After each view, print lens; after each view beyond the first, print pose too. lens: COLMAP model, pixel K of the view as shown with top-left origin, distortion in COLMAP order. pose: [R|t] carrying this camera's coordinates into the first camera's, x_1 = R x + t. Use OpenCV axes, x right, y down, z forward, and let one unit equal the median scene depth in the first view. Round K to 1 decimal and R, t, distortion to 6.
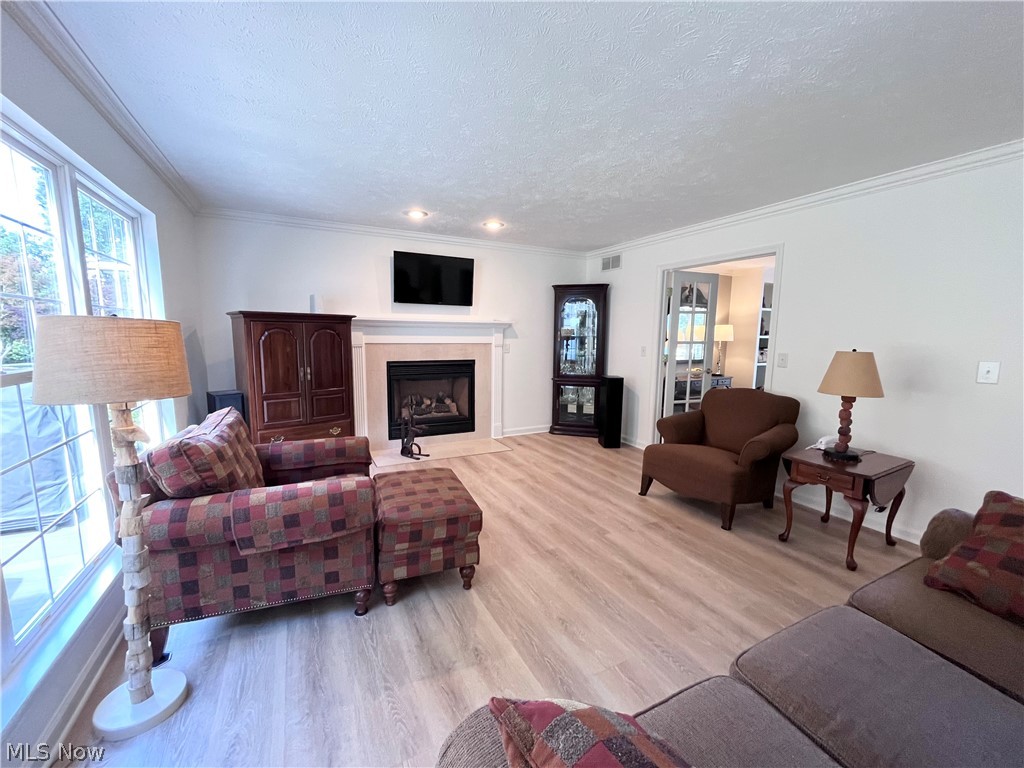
lens RADIAL K [[414.6, 0, 512.2], [0, 414.6, 388.4], [0, 0, 1]] dist [-0.001254, -0.000191]
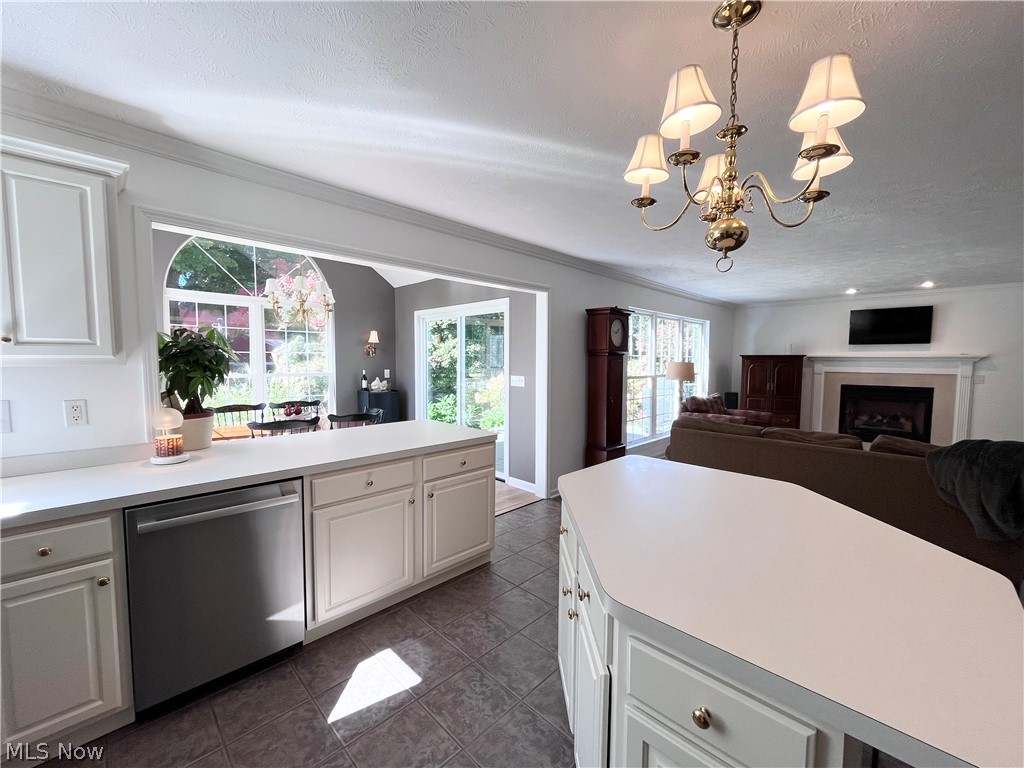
lens RADIAL K [[414.6, 0, 508.2], [0, 414.6, 385.3], [0, 0, 1]] dist [-0.001254, -0.000191]
pose [[0.307064, 0.052221, -0.950255, 0.693027], [-0.124793, 0.992081, 0.014195, 0.060967], [0.943472, 0.114226, 0.311149, -0.537823]]
